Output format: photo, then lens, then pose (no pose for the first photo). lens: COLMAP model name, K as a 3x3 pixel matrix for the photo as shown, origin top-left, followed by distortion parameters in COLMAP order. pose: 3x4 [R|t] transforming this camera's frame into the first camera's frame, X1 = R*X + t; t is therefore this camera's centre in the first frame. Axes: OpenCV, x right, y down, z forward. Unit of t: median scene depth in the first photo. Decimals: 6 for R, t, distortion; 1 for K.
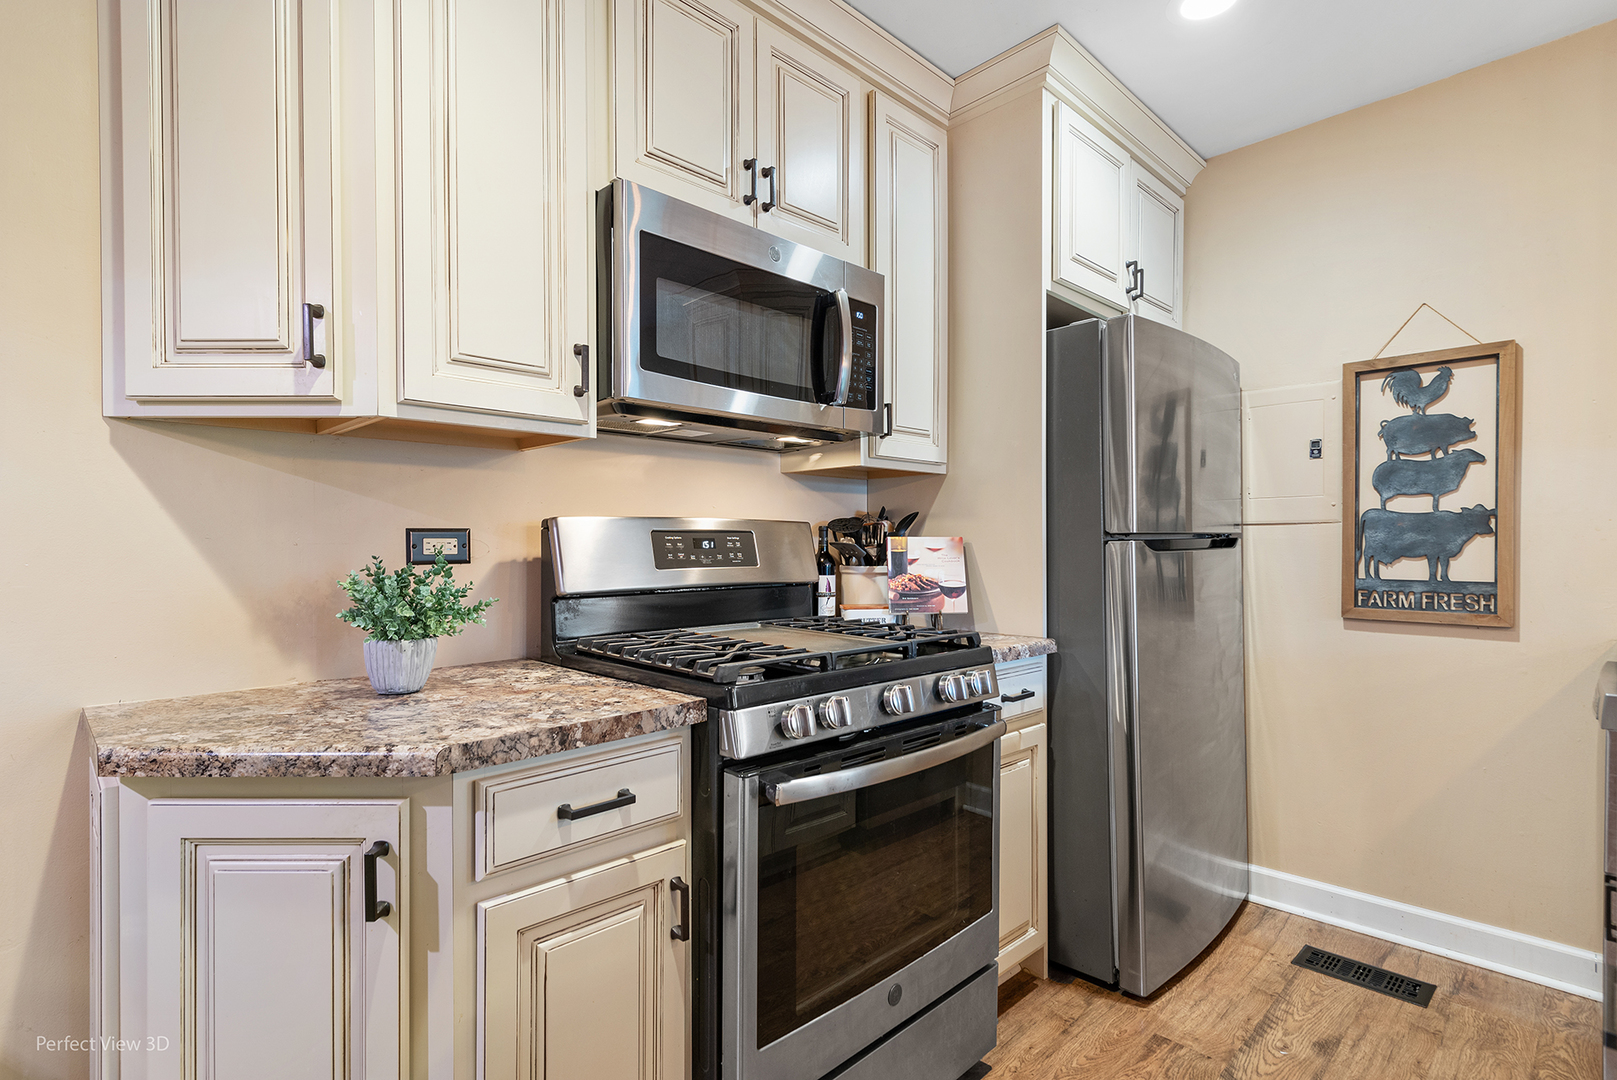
lens RADIAL K [[793.0, 0, 803.3], [0, 793.0, 549.7], [0, 0, 1]] dist [0.009249, -0.001491]
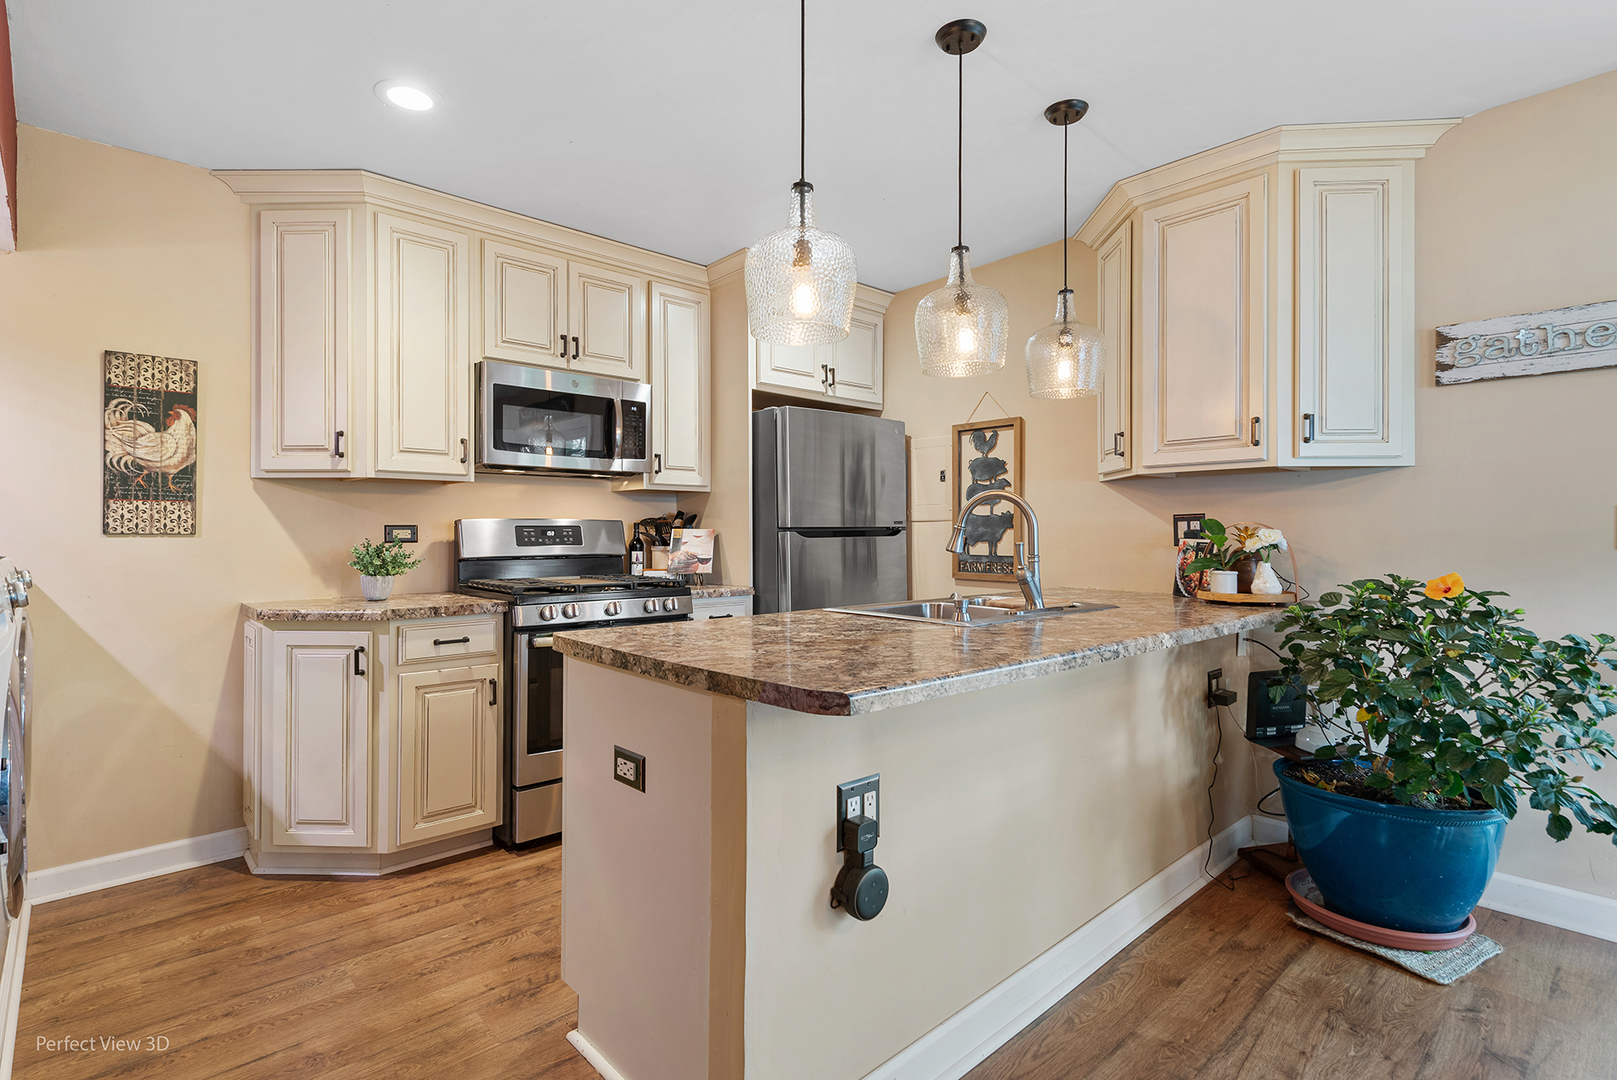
lens RADIAL K [[781.2, 0, 801.4], [0, 781.2, 531.7], [0, 0, 1]] dist [0.006559, -0.002452]
pose [[0.999349, 0.001628, -0.036053, 0.586648], [-0.001971, 0.999953, -0.009476, 0.006376], [0.036035, 0.009541, 0.999305, -0.886246]]
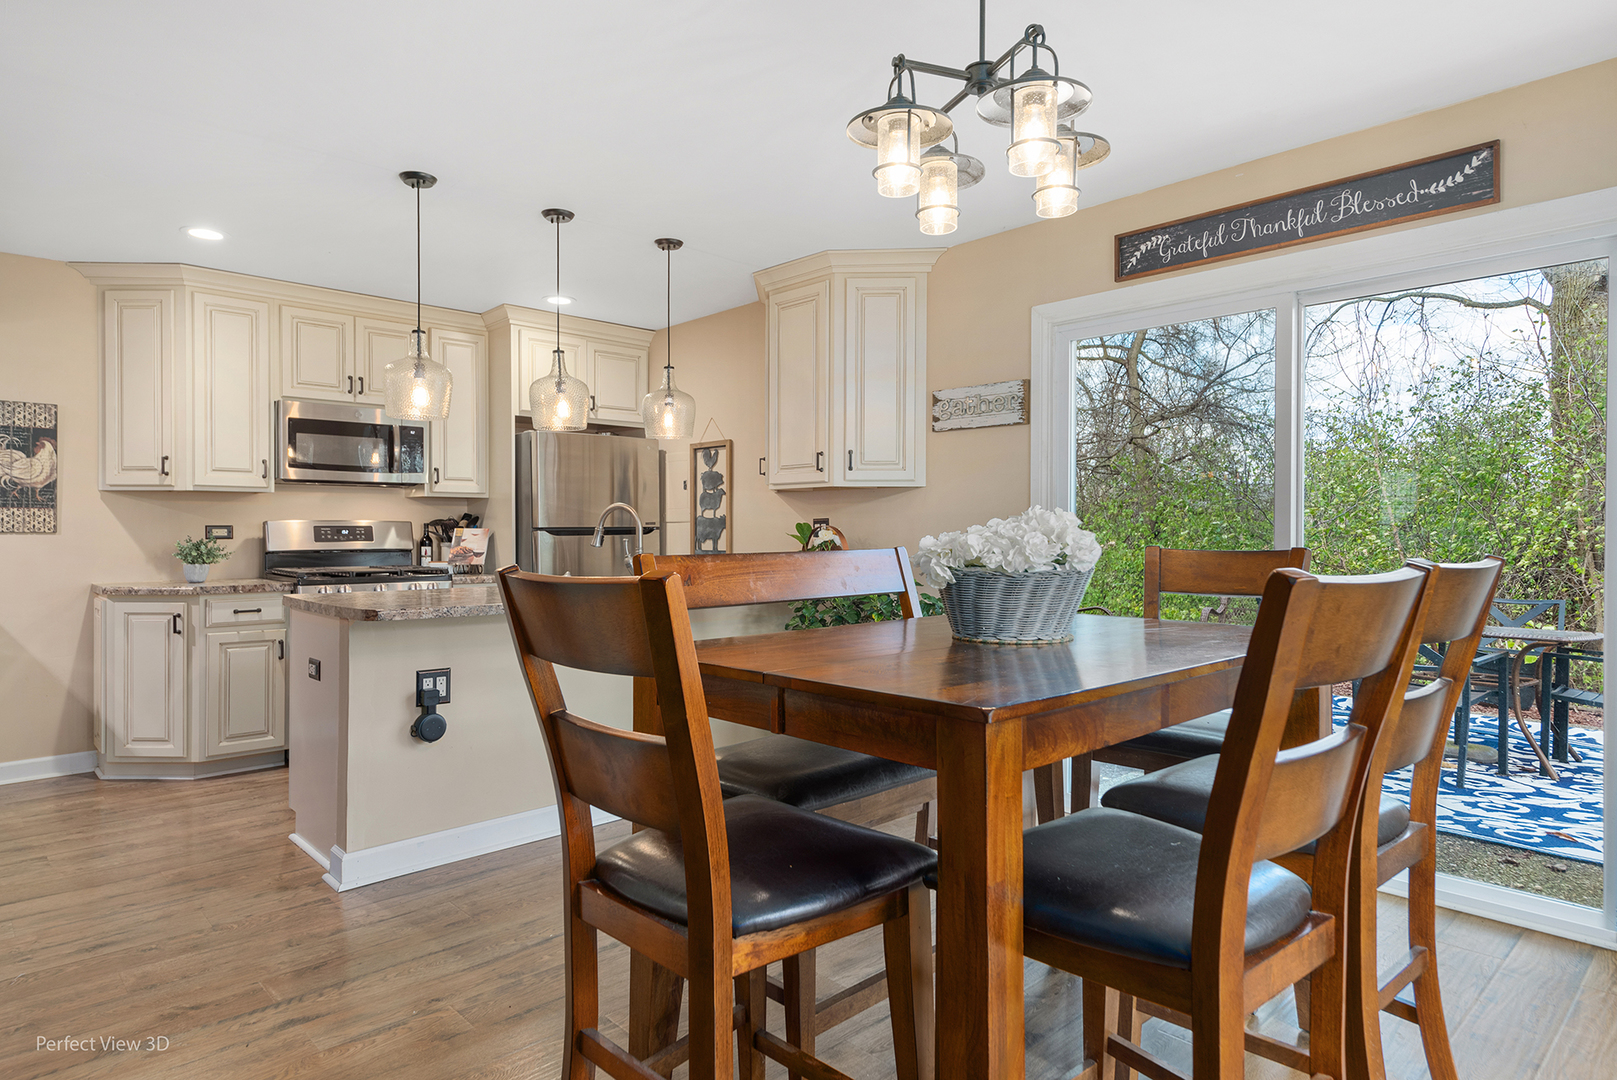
lens RADIAL K [[929.2, 0, 816.3], [0, 929.2, 537.6], [0, 0, 1]] dist [0.002593, -0.002999]
pose [[0.999975, 0.003706, -0.006072, 1.408441], [-0.003706, 0.999993, -0.000098, 0.005307], [0.006071, 0.000121, 0.999982, -1.888938]]
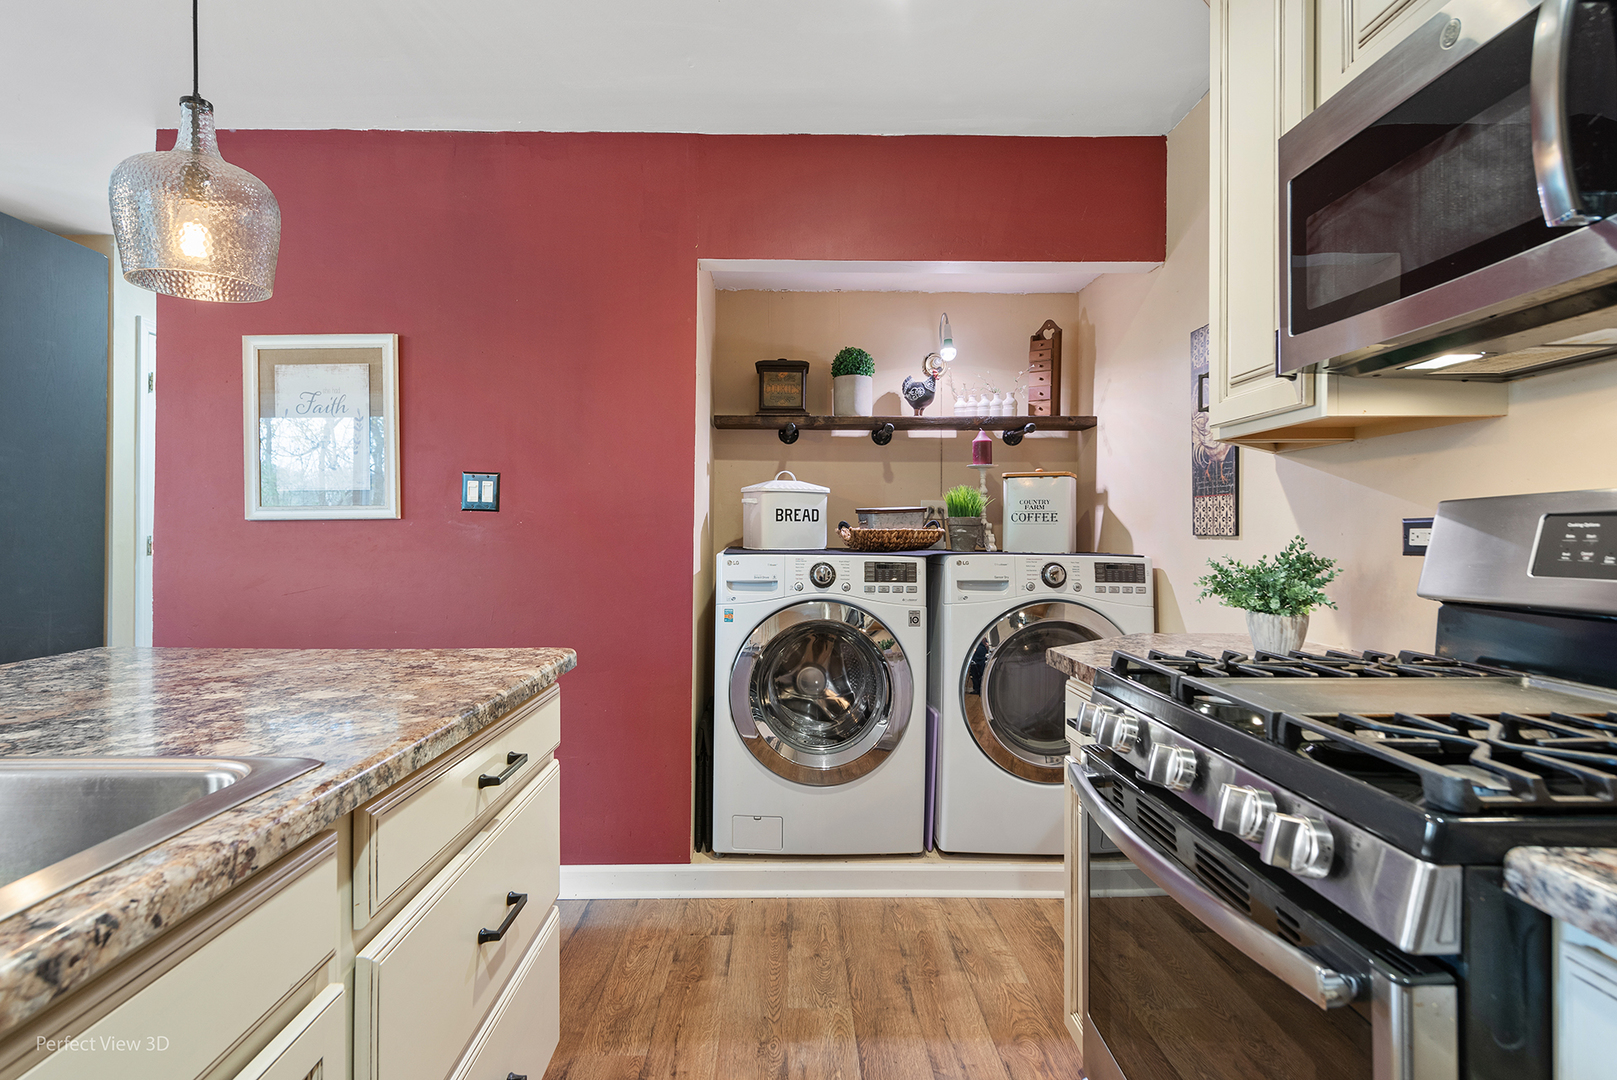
lens RADIAL K [[871.8, 0, 812.8], [0, 871.8, 530.9], [0, 0, 1]] dist [0.025352, -0.008409]
pose [[-0.703617, 0.000833, -0.710579, 0.748381], [-0.002882, 0.999988, 0.004025, -0.012736], [0.710573, 0.004880, -0.703606, 1.159119]]
